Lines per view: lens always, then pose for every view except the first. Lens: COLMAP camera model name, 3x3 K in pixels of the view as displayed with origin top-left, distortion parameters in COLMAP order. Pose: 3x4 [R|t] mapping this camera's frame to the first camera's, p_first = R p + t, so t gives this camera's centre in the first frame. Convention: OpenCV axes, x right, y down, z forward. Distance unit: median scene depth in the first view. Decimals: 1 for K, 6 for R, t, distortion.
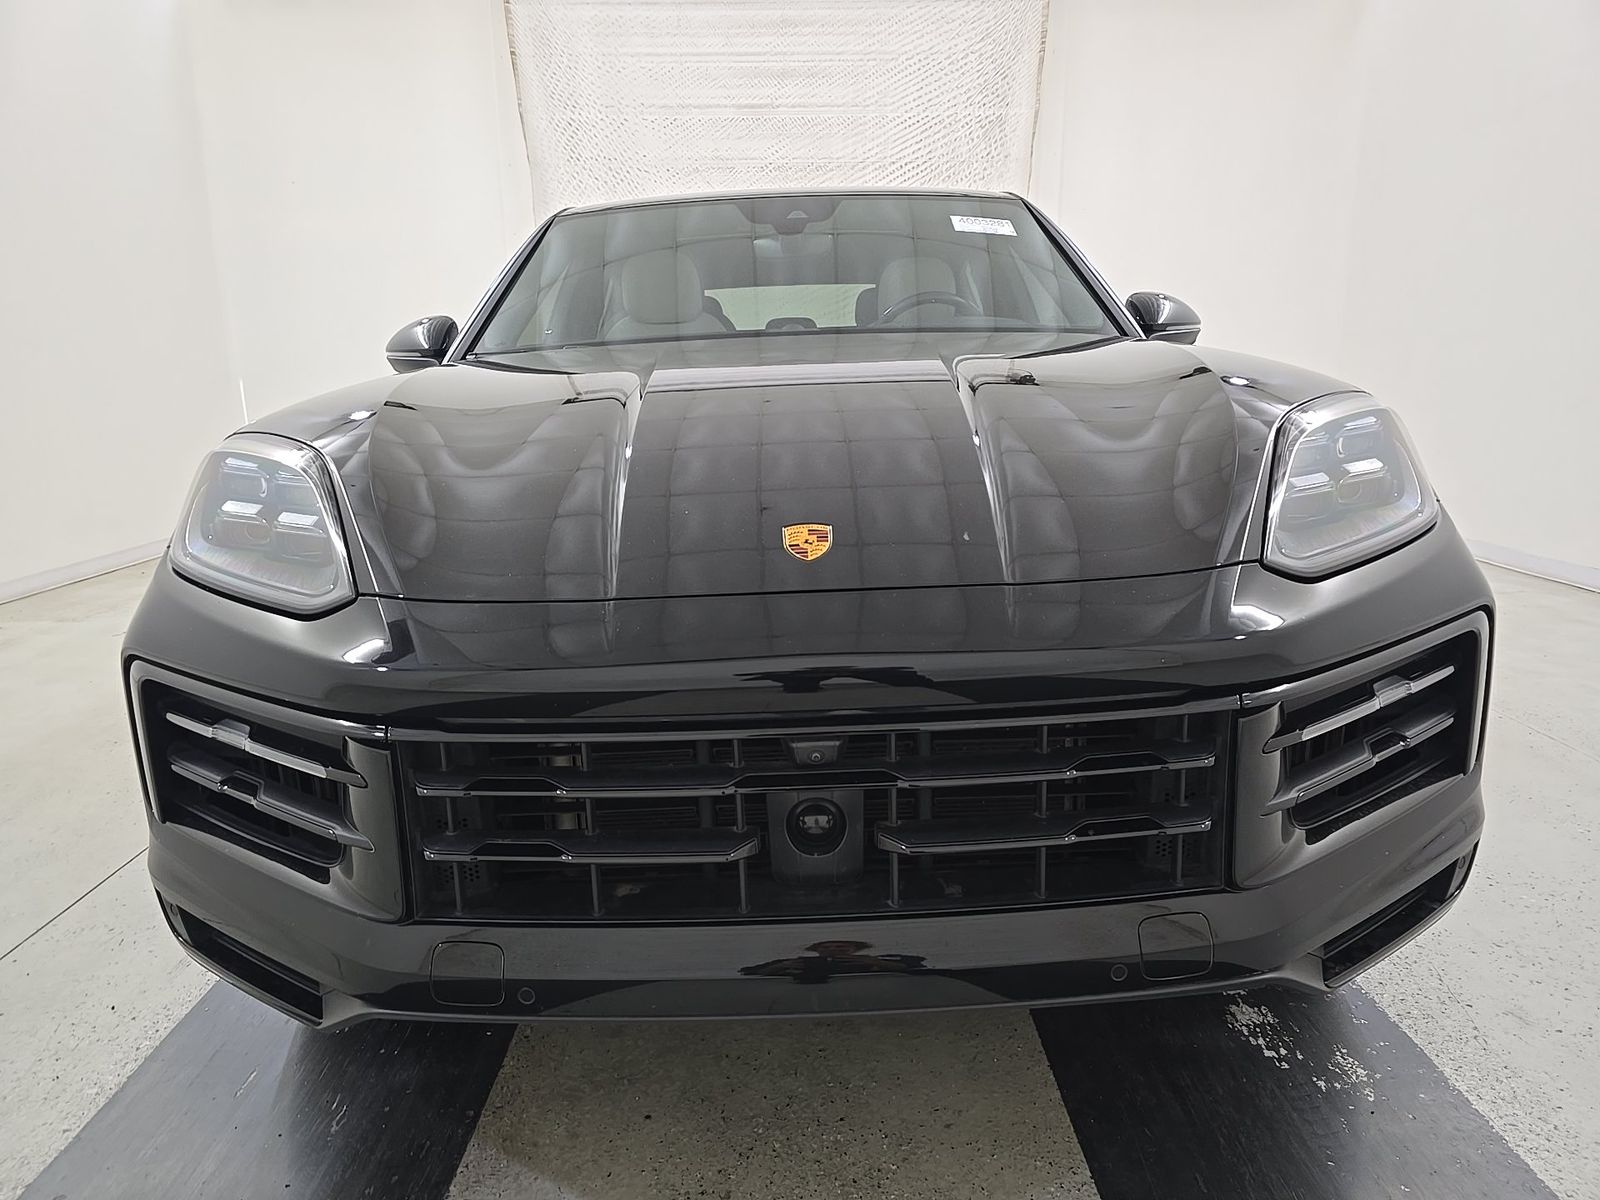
lens RADIAL K [[1086.1, 0, 798.6], [0, 1086.1, 605.5], [0, 0, 1]] dist [0.007902, -0.021182]
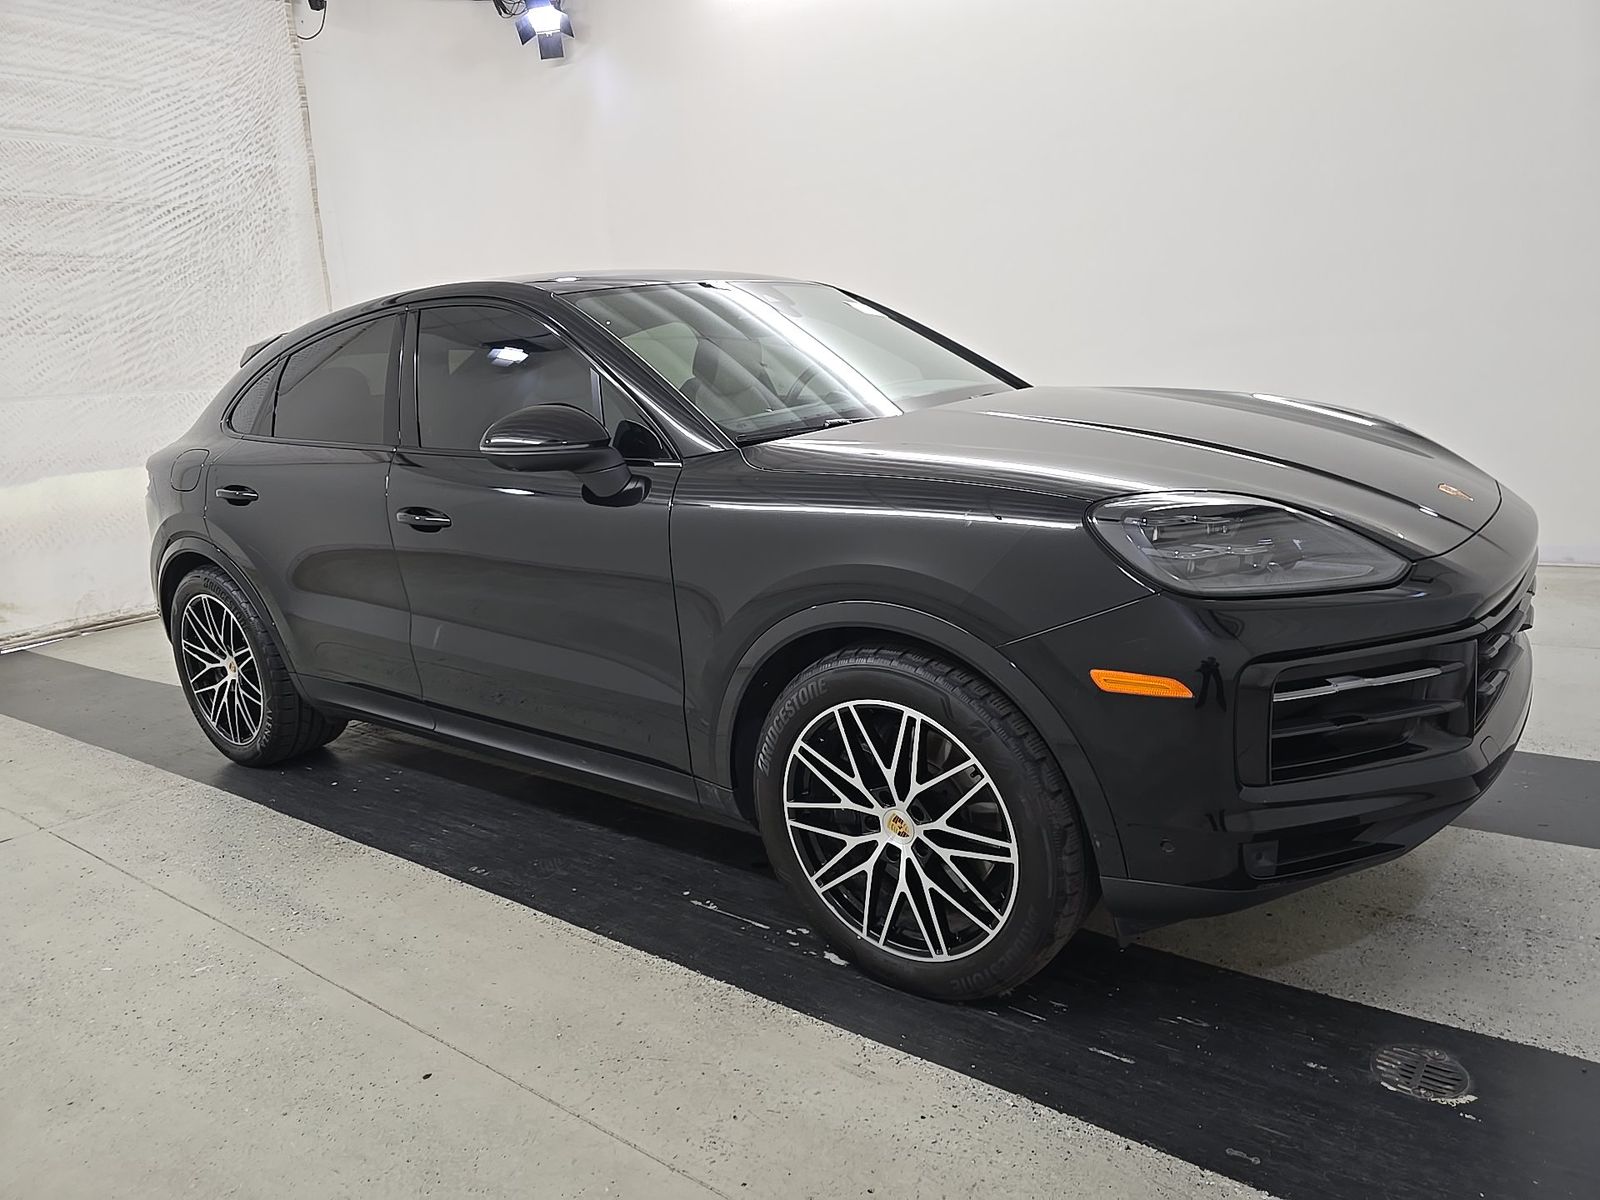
lens RADIAL K [[1086.1, 0, 799.9], [0, 1086.1, 596.9], [0, 0, 1]] dist [0.007902, -0.021182]
pose [[0.611360, -0.188985, 0.768455, -0.329377], [0.224510, 0.972587, 0.060573, -0.039746], [-0.758837, 0.135494, 0.637030, 0.097572]]
